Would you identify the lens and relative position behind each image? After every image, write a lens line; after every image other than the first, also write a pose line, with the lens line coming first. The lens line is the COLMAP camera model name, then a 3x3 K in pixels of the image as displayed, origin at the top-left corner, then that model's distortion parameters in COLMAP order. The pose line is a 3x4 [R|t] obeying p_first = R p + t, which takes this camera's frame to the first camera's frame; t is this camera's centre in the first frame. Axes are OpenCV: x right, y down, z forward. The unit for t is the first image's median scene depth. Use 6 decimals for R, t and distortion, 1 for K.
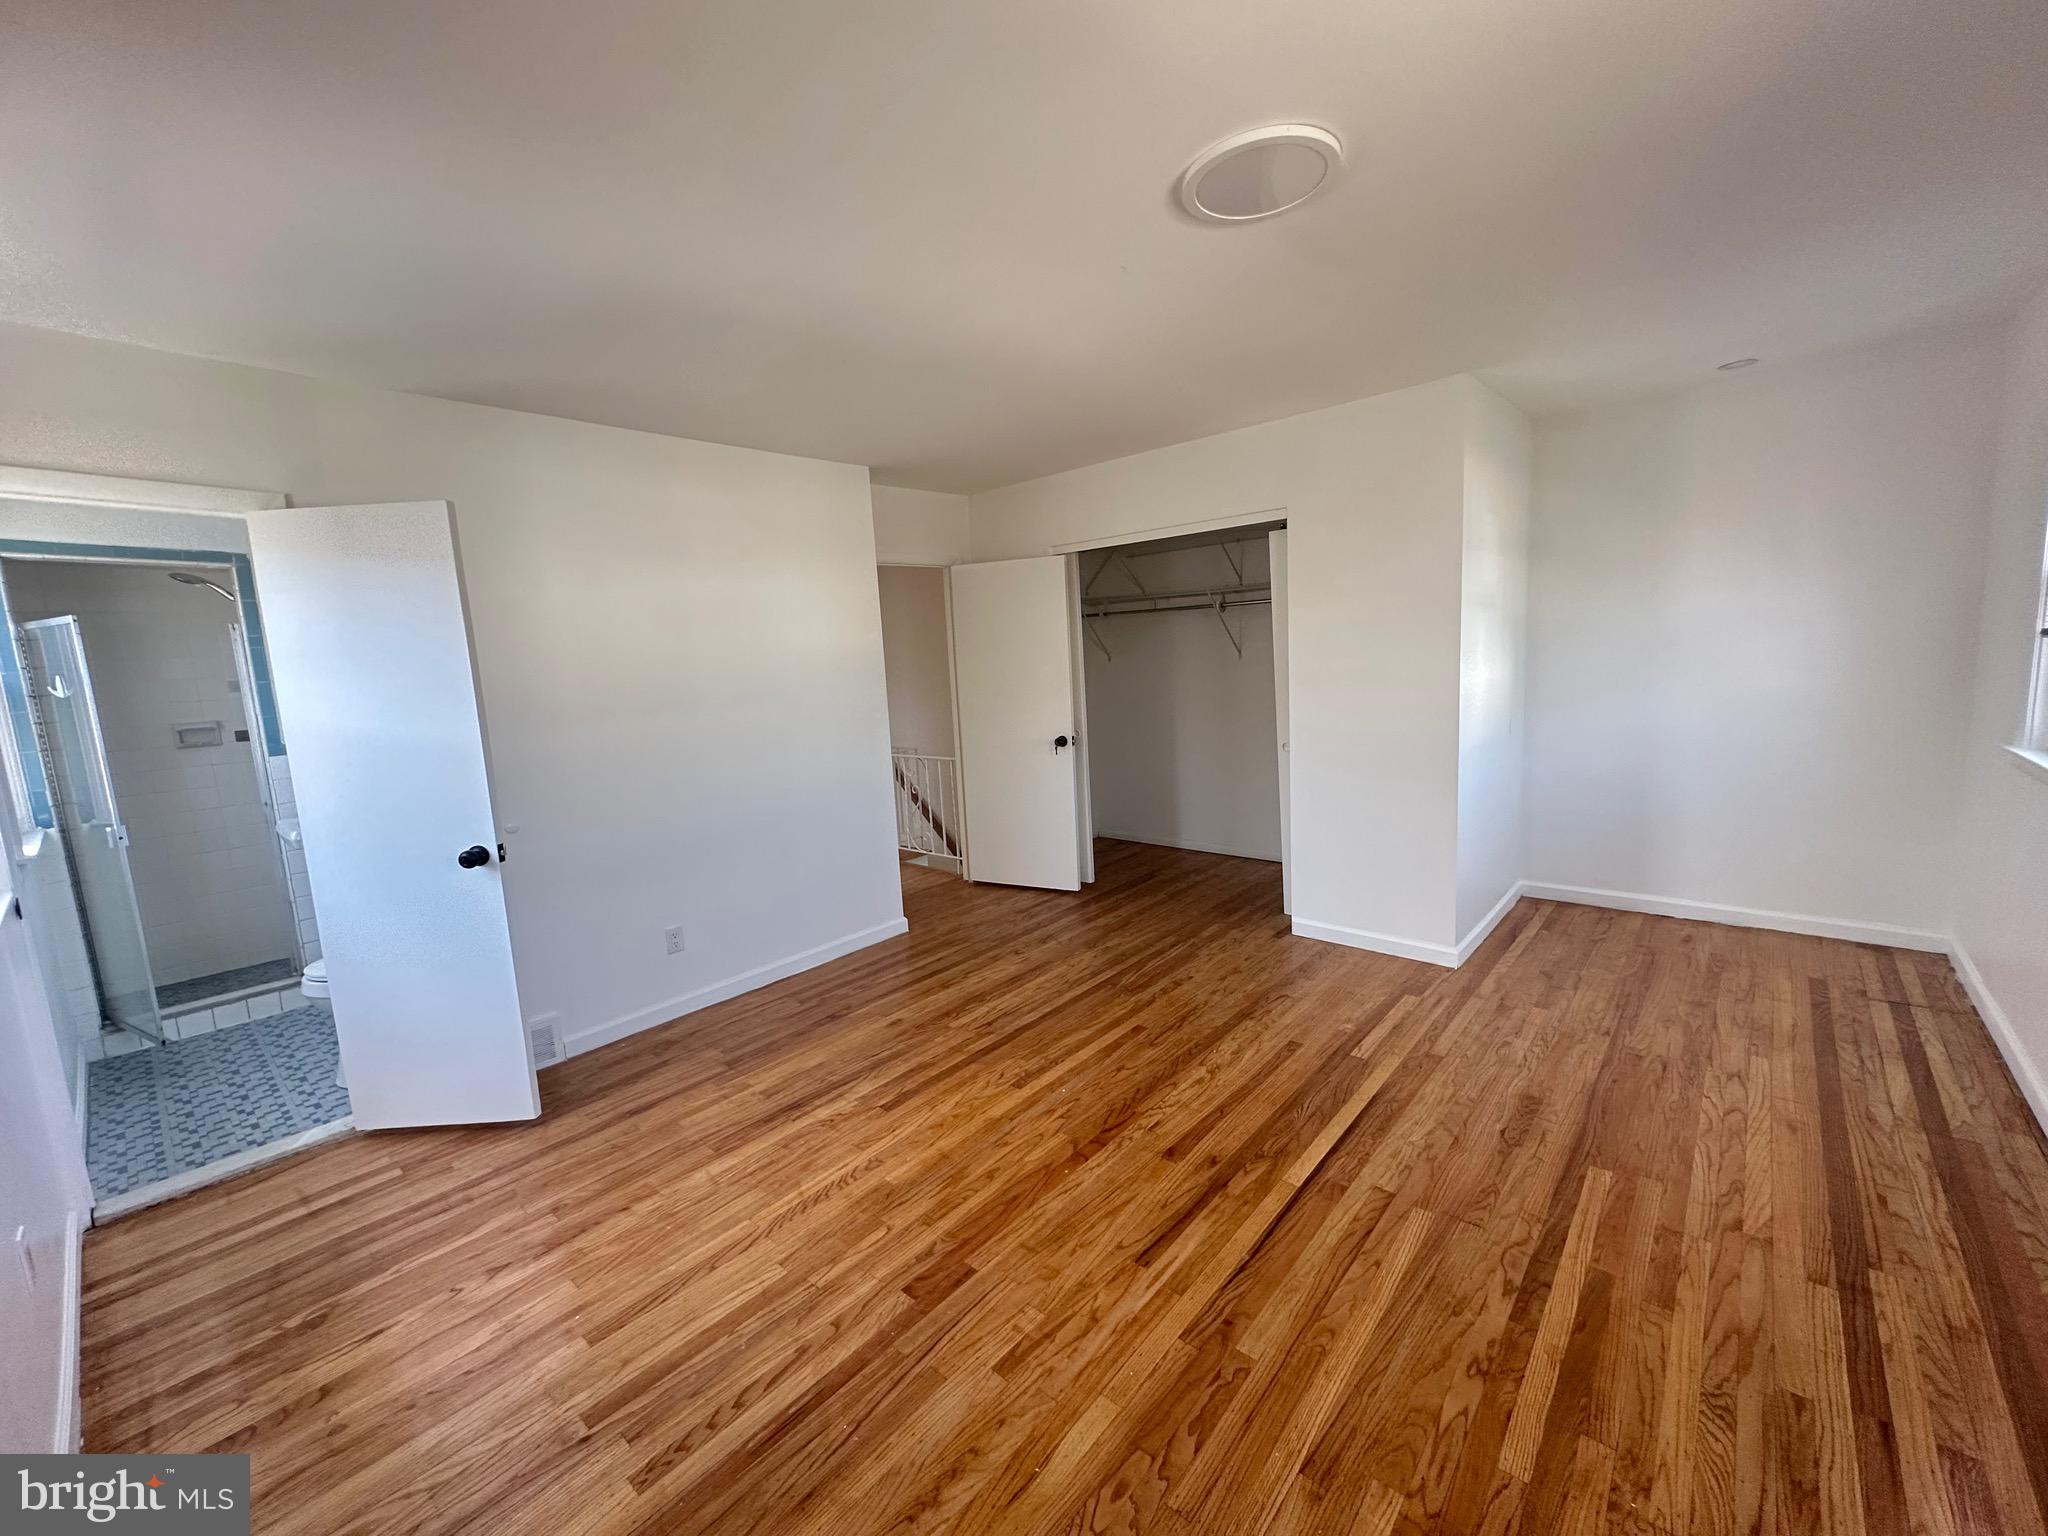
lens RADIAL K [[815.7, 0, 1029.2], [0, 815.7, 769.3], [0, 0, 1]] dist [-0.013051, 0.000113]
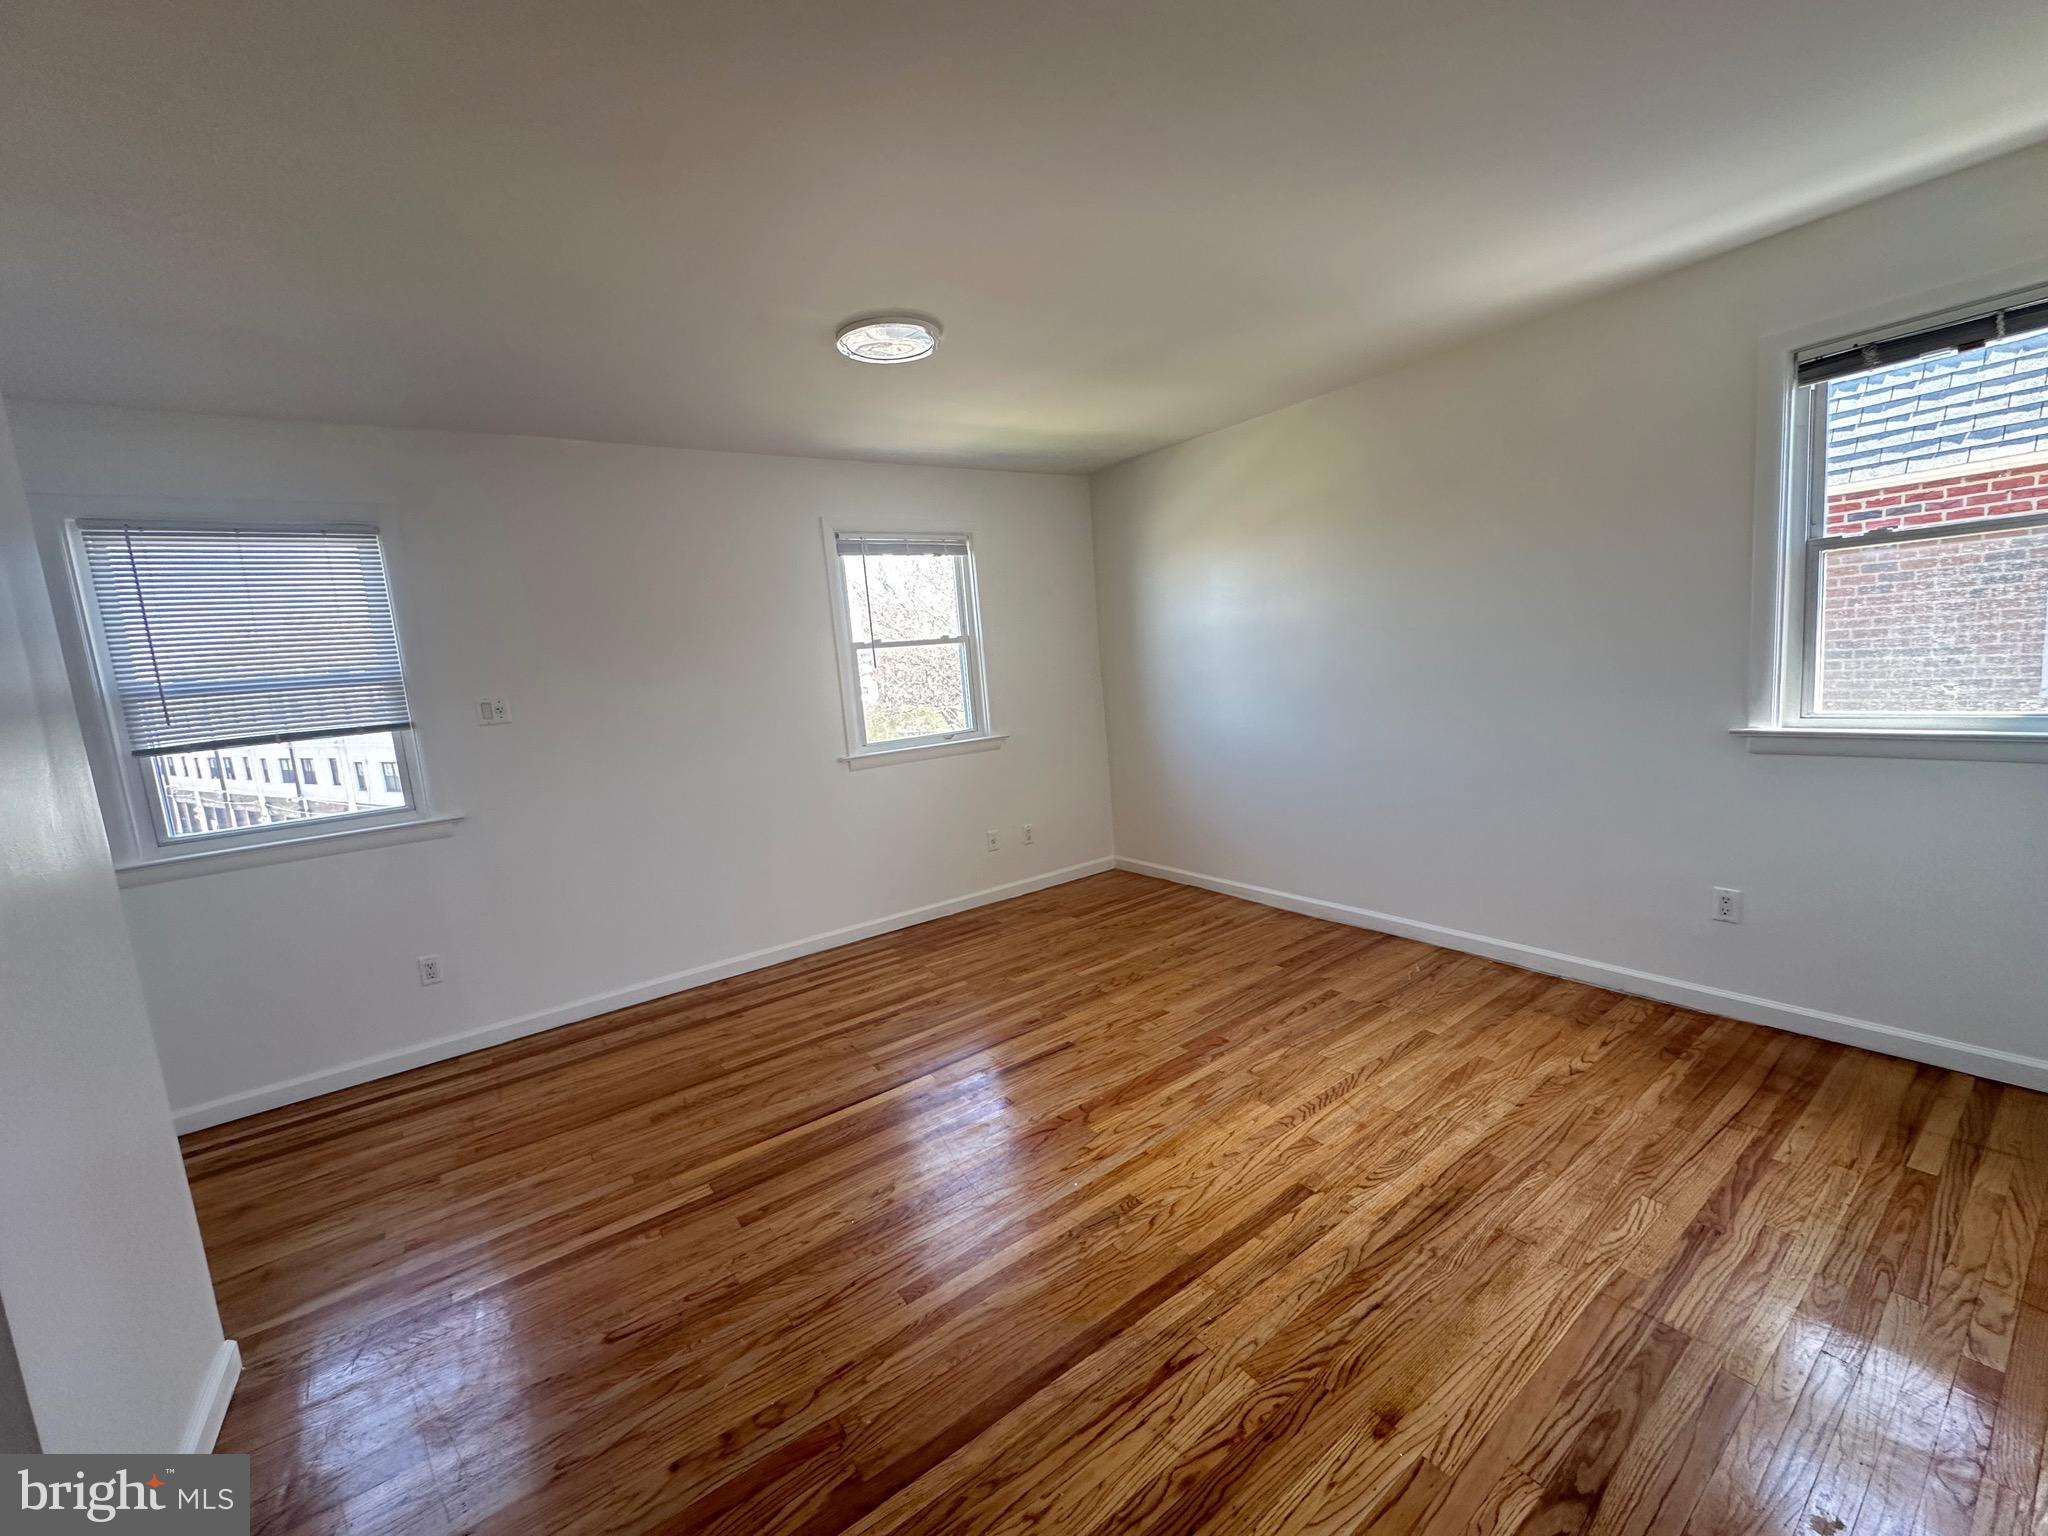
lens RADIAL K [[815.7, 0, 1026.6], [0, 815.7, 767.6], [0, 0, 1]] dist [-0.013051, 0.000113]
pose [[-0.965302, 0.106604, 0.238384, -0.170815], [0.167832, 0.952639, 0.253596, -0.244690], [-0.200059, 0.284806, -0.937476, 1.931254]]
